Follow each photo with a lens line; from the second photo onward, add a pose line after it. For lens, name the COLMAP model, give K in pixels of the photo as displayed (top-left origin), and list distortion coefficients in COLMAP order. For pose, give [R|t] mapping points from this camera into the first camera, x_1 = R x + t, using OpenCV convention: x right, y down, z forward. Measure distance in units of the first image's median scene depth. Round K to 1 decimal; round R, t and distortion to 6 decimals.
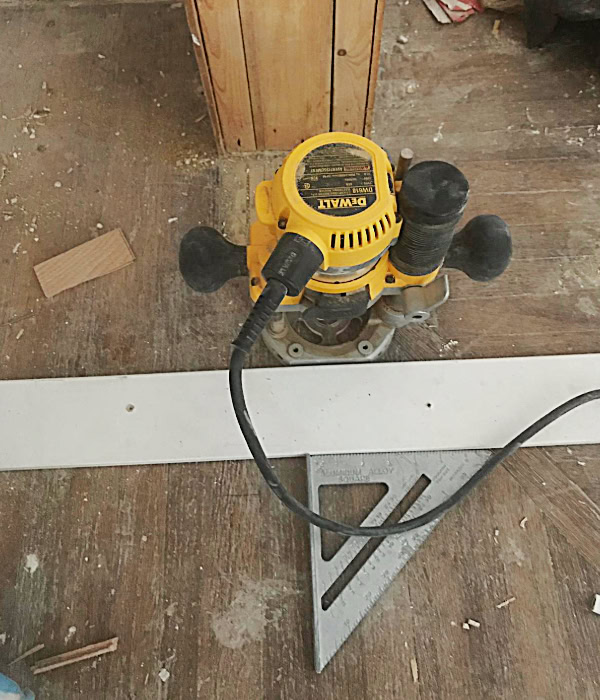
lens RADIAL K [[864.7, 0, 300.0], [0, 864.7, 350.0], [0, 0, 1]] dist [-0.001898, -0.229889]
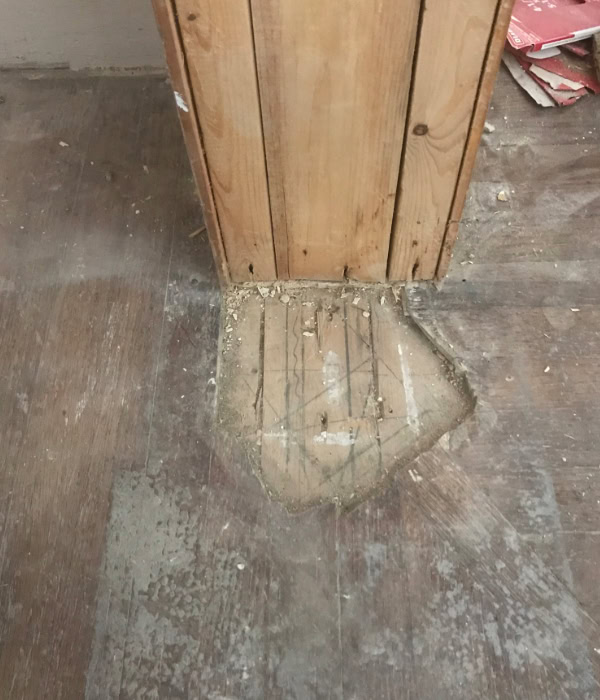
lens RADIAL K [[864.7, 0, 300.0], [0, 864.7, 350.0], [0, 0, 1]] dist [-0.001898, -0.229889]
pose [[0.999583, 0.021140, -0.019650, -0.018204], [-0.023546, 0.991021, -0.131616, -0.089391], [0.016691, 0.132024, 0.991106, 0.342411]]
